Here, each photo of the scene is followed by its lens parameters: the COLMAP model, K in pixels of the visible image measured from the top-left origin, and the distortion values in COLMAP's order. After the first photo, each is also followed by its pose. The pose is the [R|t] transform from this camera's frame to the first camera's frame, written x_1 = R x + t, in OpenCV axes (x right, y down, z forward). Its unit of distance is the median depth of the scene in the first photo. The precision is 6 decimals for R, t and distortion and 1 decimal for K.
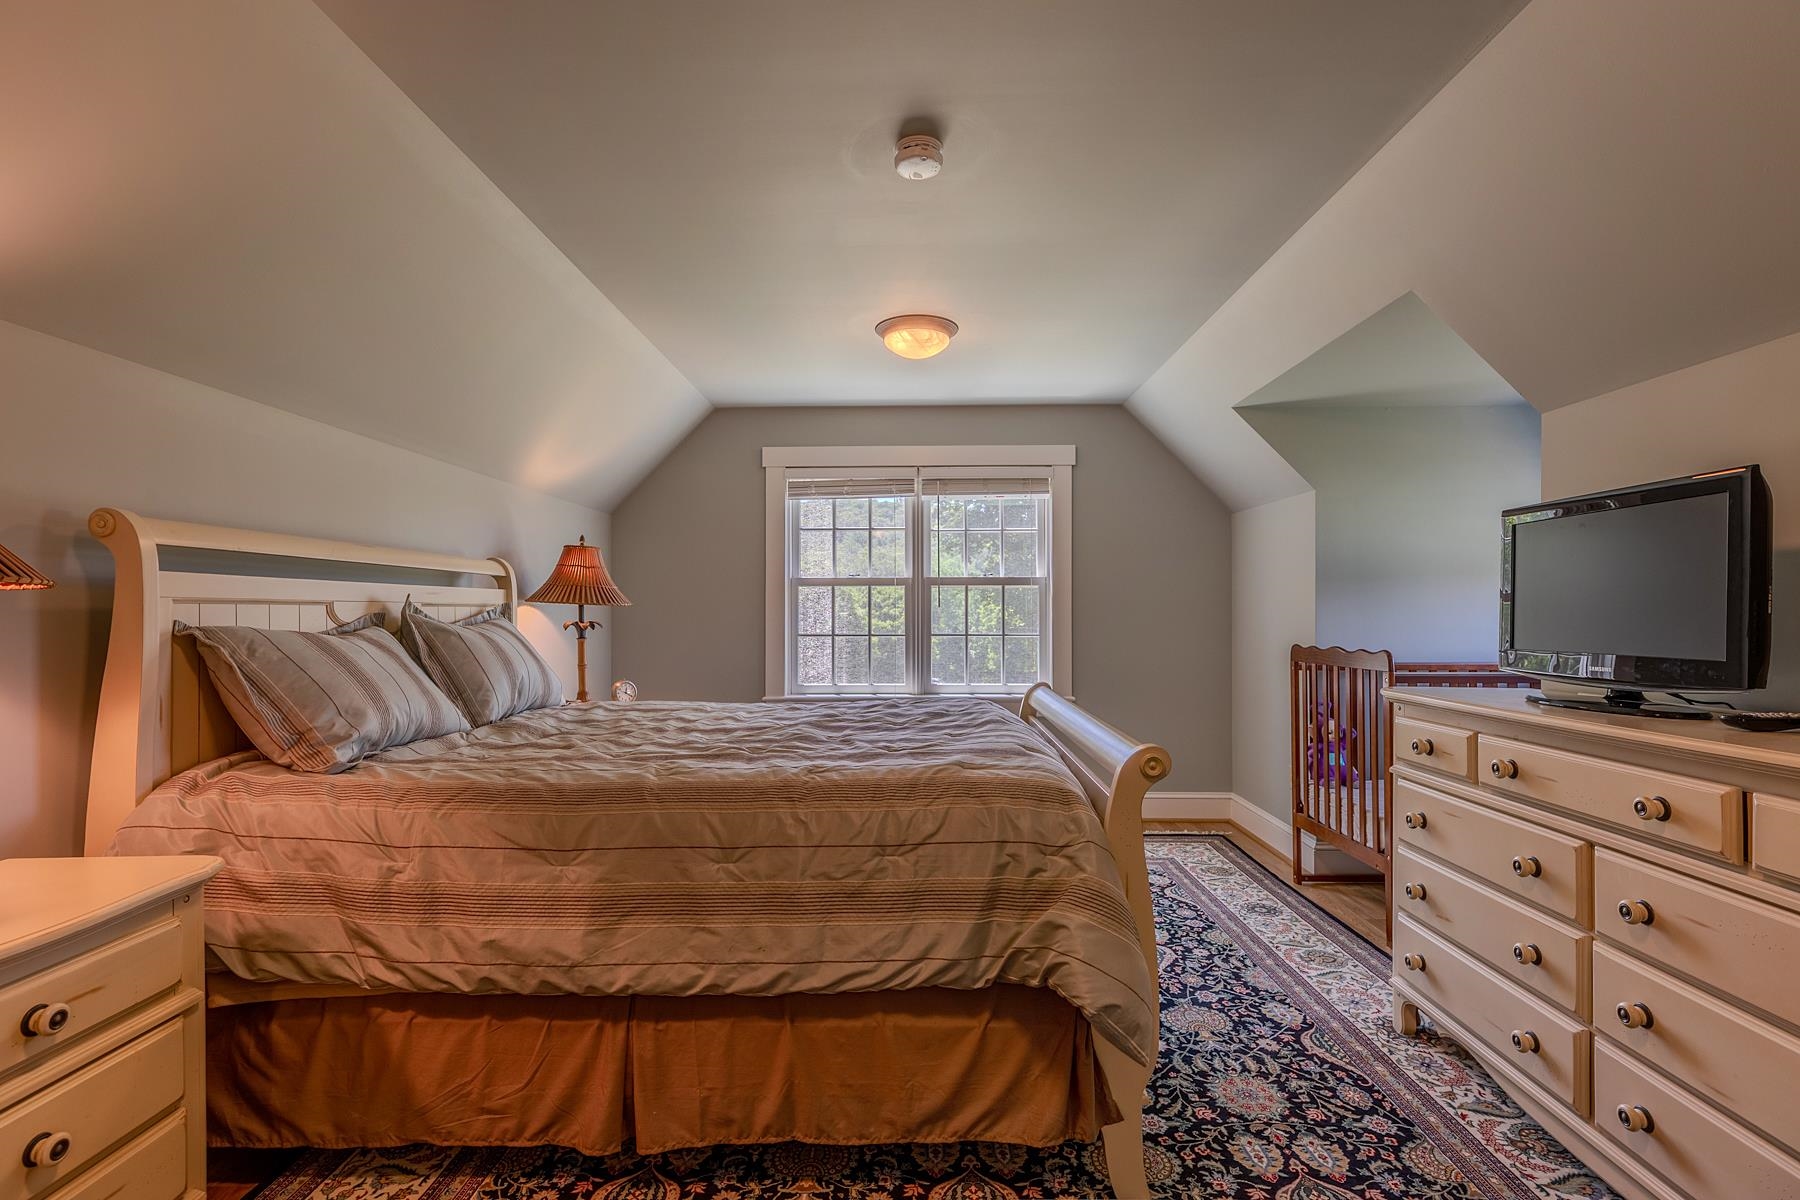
lens RADIAL K [[826.1, 0, 894.8], [0, 826.1, 603.1], [0, 0, 1]] dist [0.011932, 0.000364]
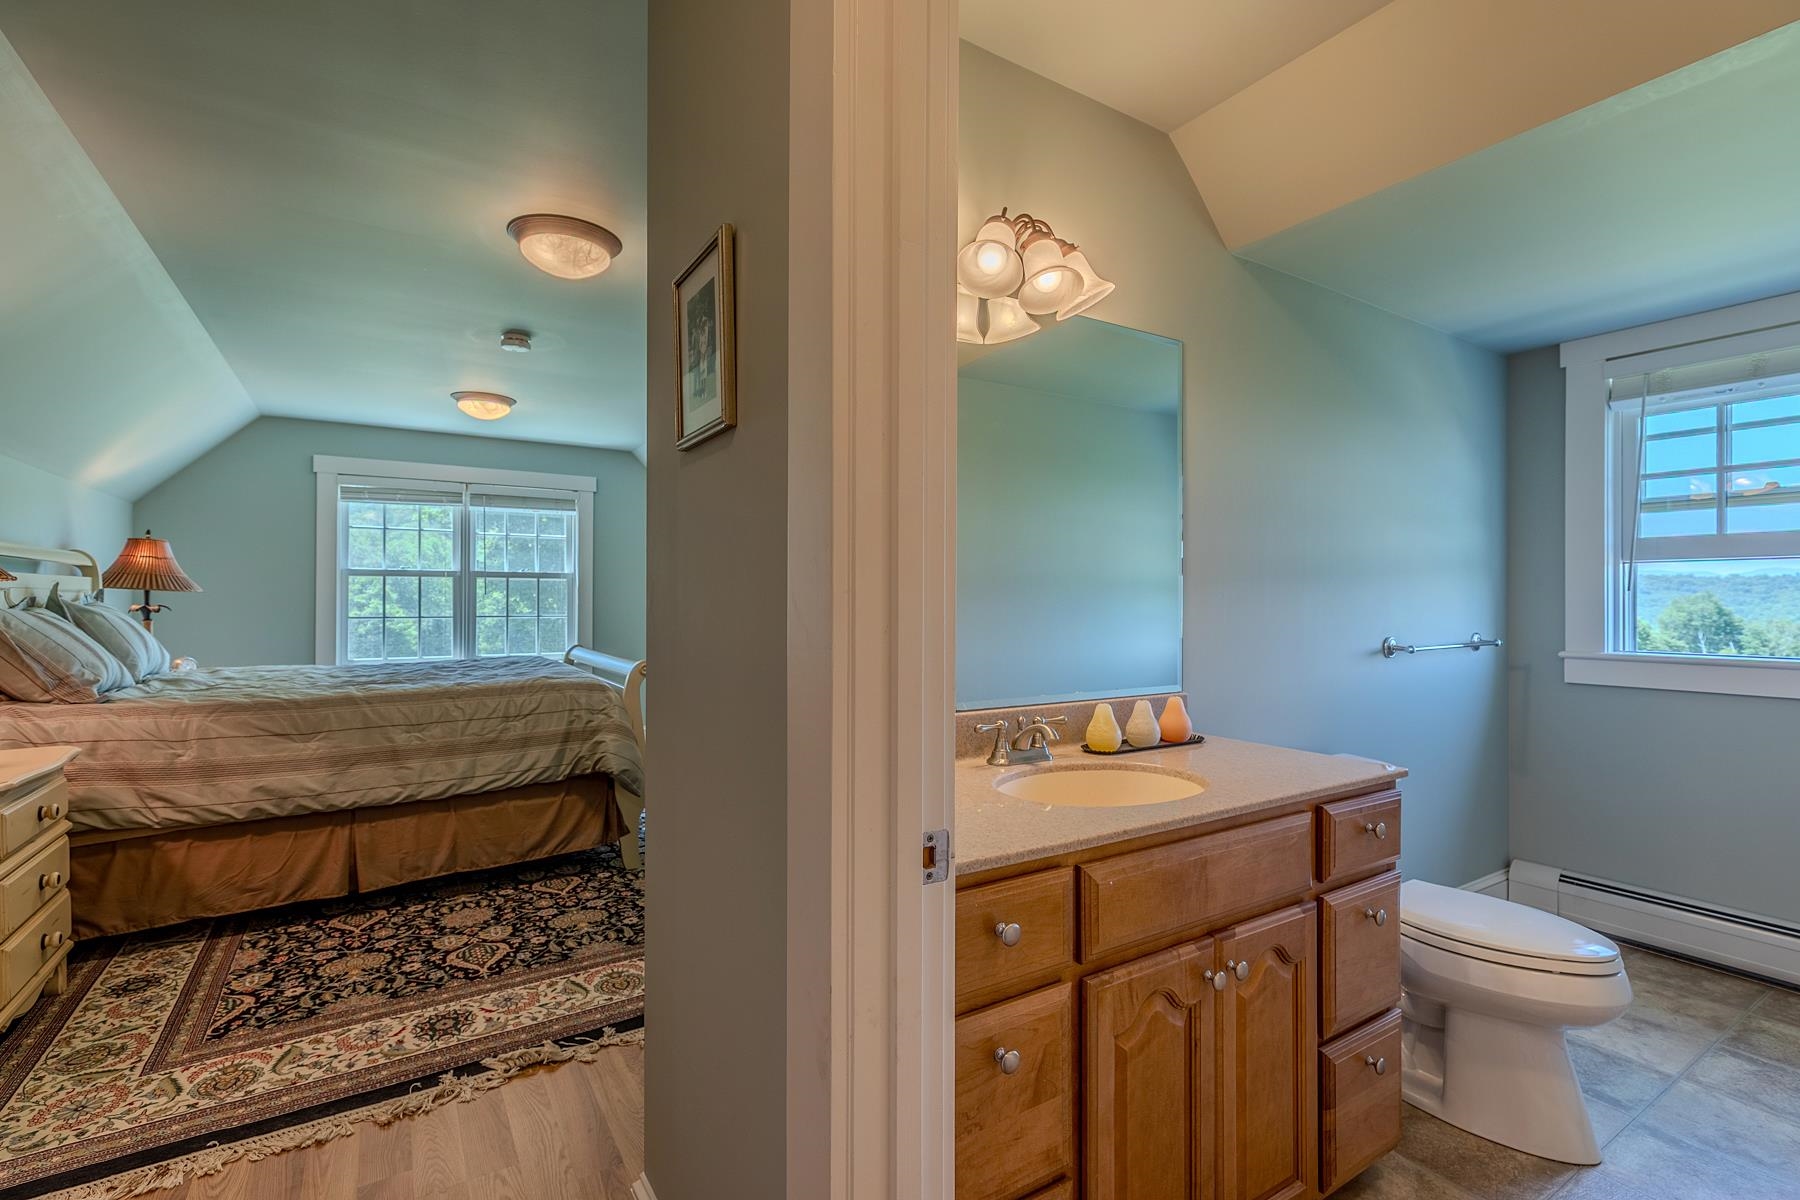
lens RADIAL K [[826.1, 0, 894.8], [0, 826.1, 603.1], [0, 0, 1]] dist [0.011932, 0.000364]
pose [[0.835377, 0.001022, 0.549677, -0.327914], [-0.009766, 0.999868, 0.012983, -0.012085], [-0.549591, -0.016214, 0.835276, -1.148790]]
